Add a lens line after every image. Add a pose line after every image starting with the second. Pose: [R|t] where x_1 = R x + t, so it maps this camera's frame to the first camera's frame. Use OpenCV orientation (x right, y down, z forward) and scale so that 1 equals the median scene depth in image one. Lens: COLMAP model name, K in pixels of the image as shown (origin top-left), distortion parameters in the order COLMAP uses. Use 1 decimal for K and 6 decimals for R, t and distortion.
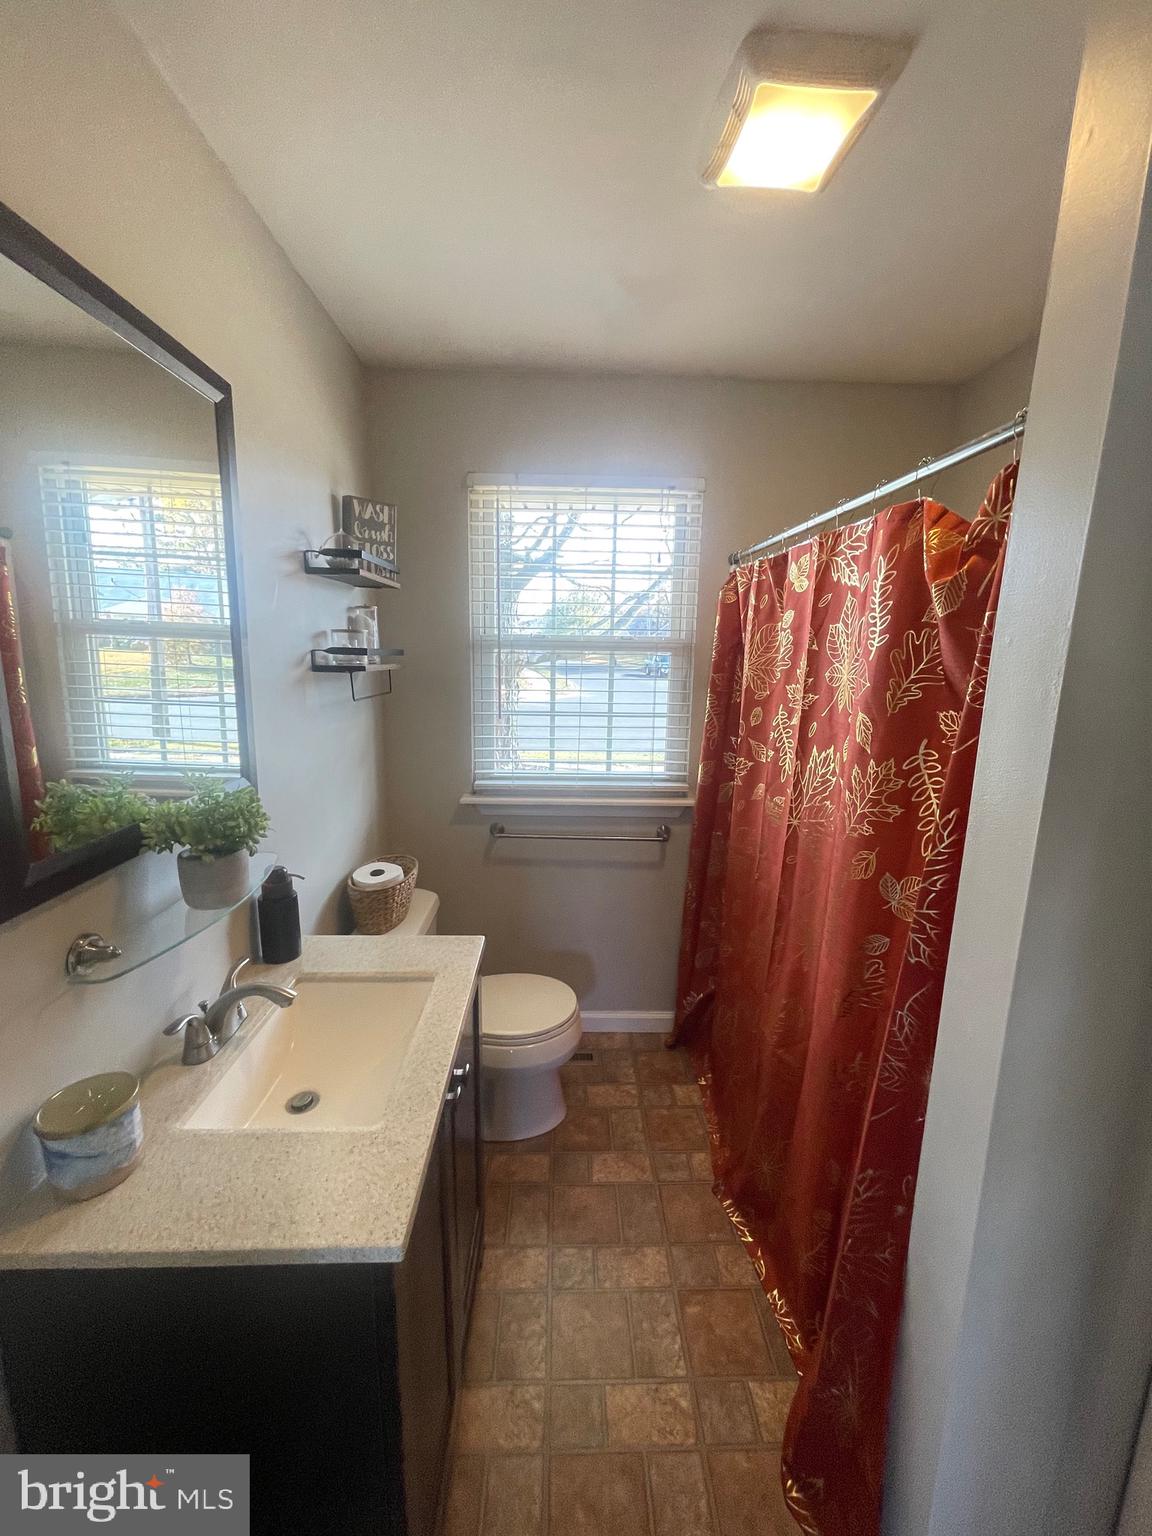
lens RADIAL K [[639.3, 0, 582.0], [0, 639.3, 766.8], [0, 0, 1]] dist [0.004201, -0.001829]
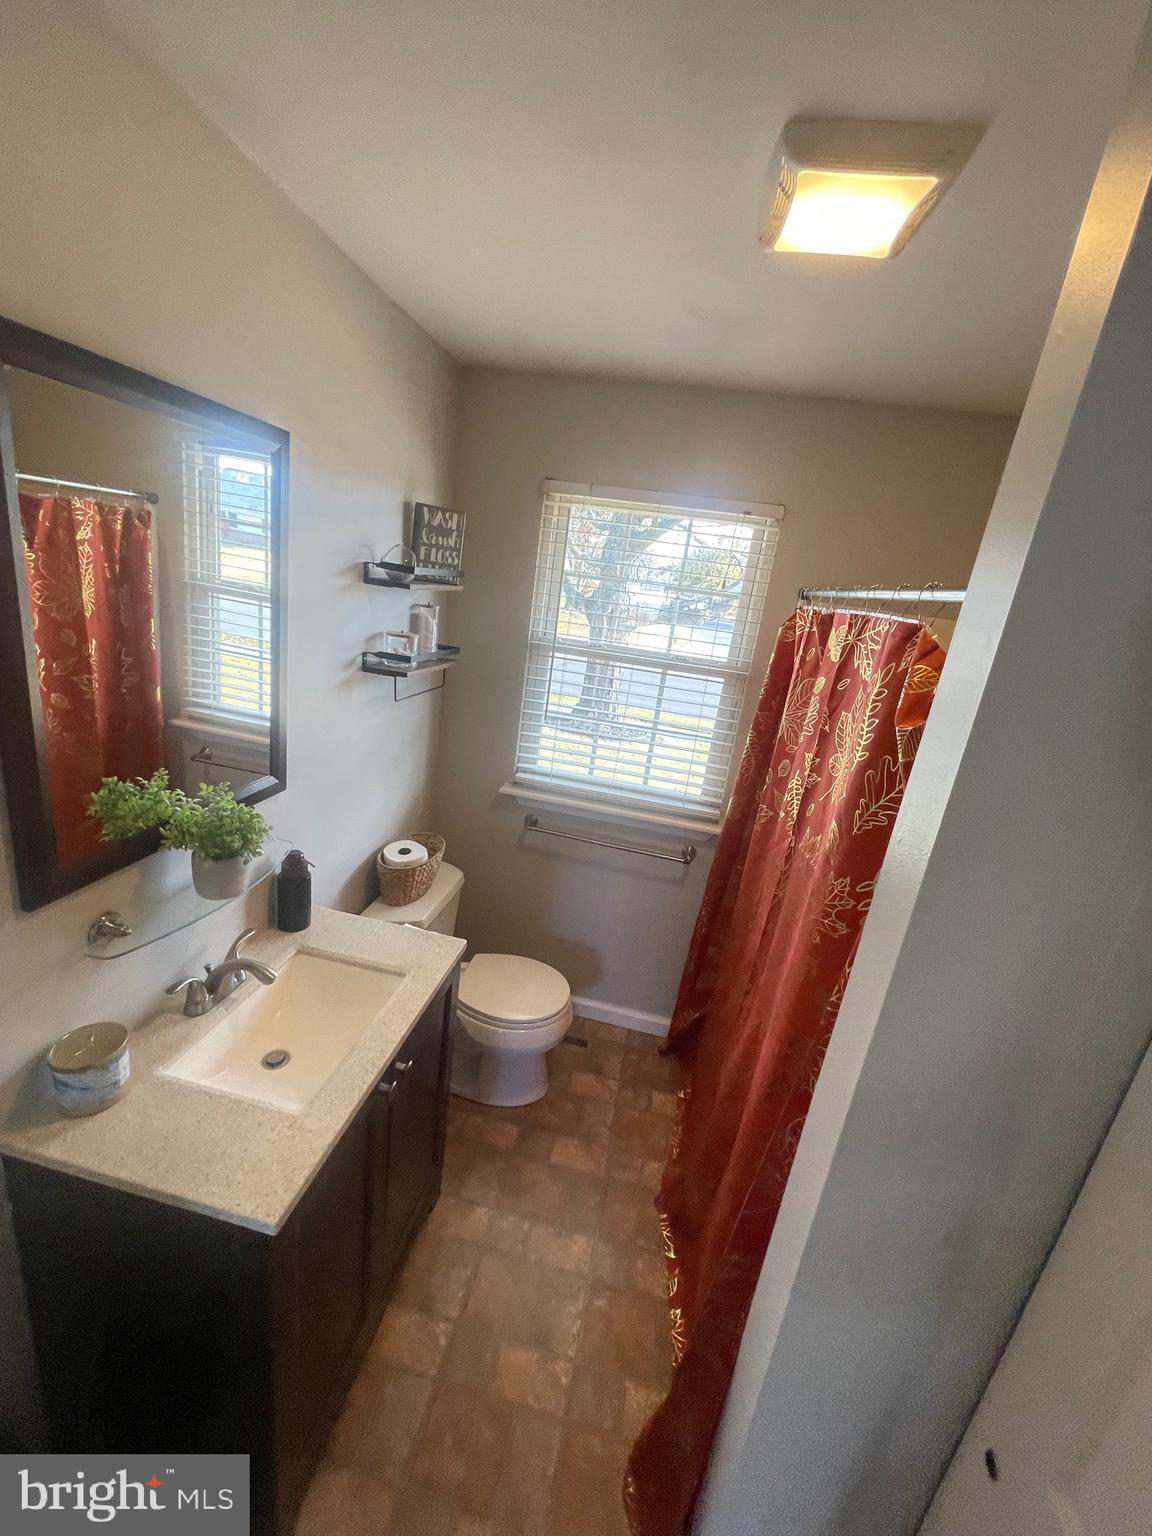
lens RADIAL K [[639.3, 0, 573.0], [0, 639.3, 770.5], [0, 0, 1]] dist [0.004201, -0.001829]
pose [[0.969849, 0.166789, -0.177690, 0.149748], [-0.150117, 0.983230, 0.103555, -0.143961], [0.191982, -0.073758, 0.978623, -0.022174]]
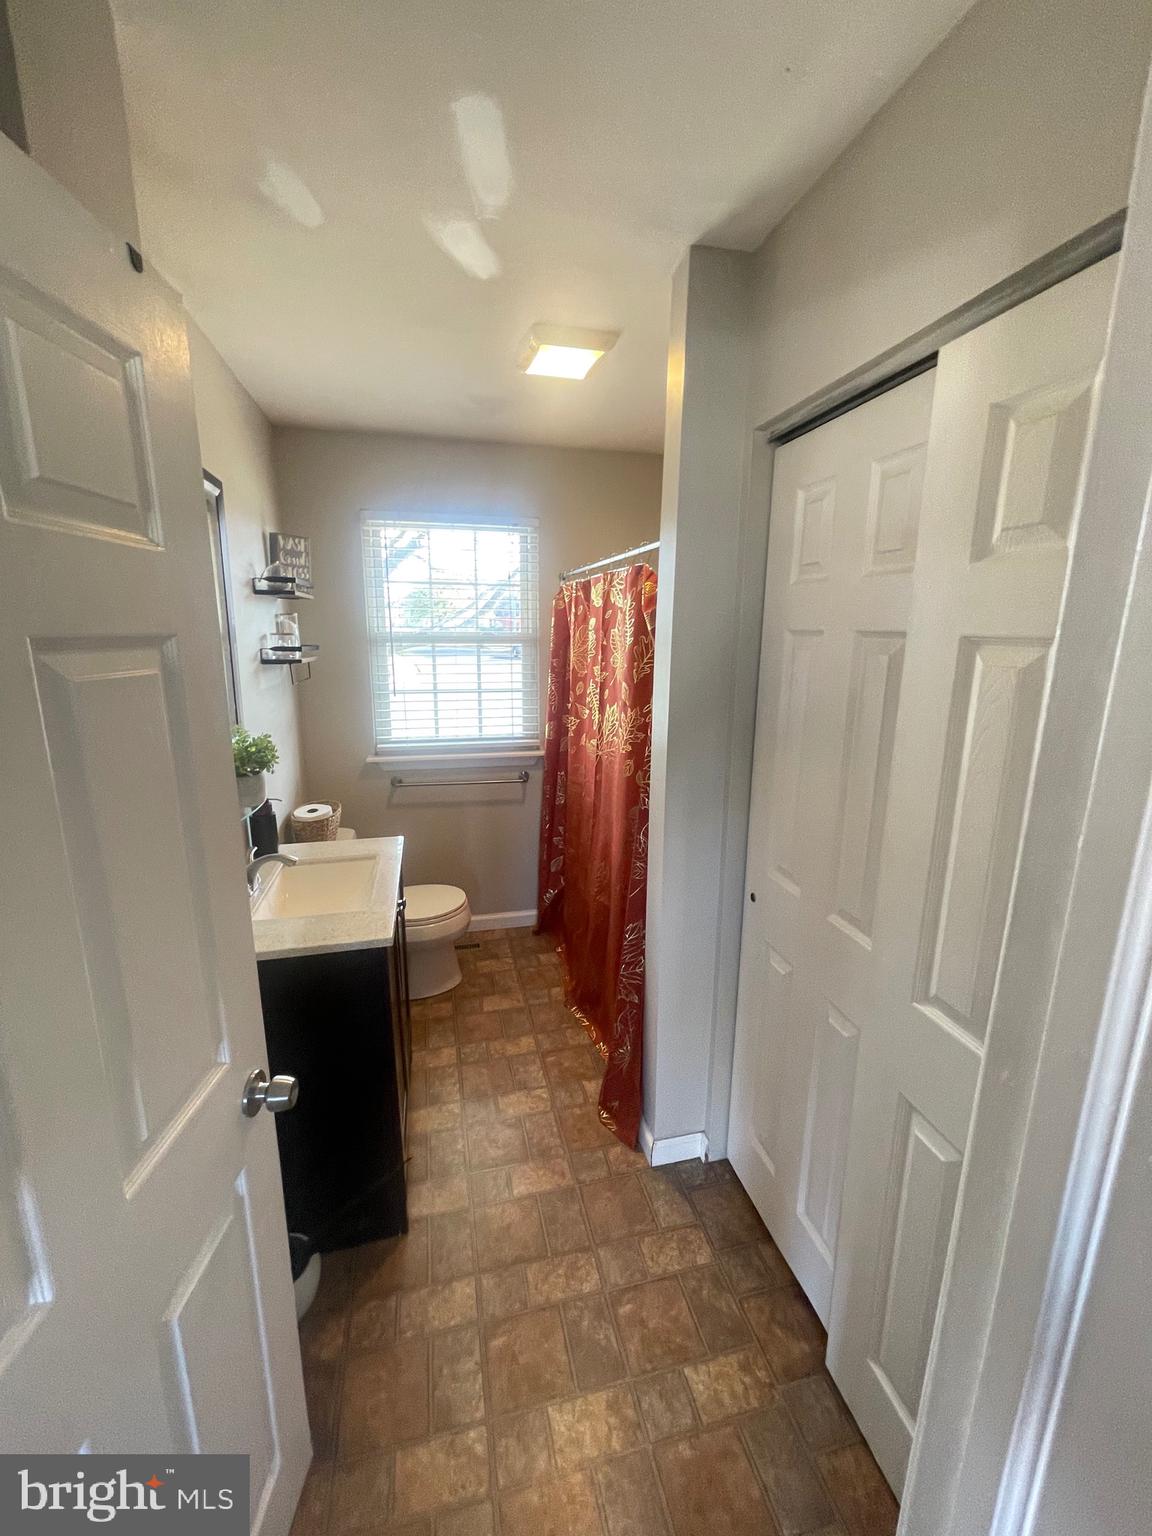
lens RADIAL K [[639.3, 0, 585.5], [0, 639.3, 768.5], [0, 0, 1]] dist [0.004201, -0.001829]
pose [[0.978486, -0.053847, 0.199163, -0.018798], [0.047741, 0.998234, 0.035338, 0.060417], [-0.200714, -0.025069, 0.979329, -0.496306]]
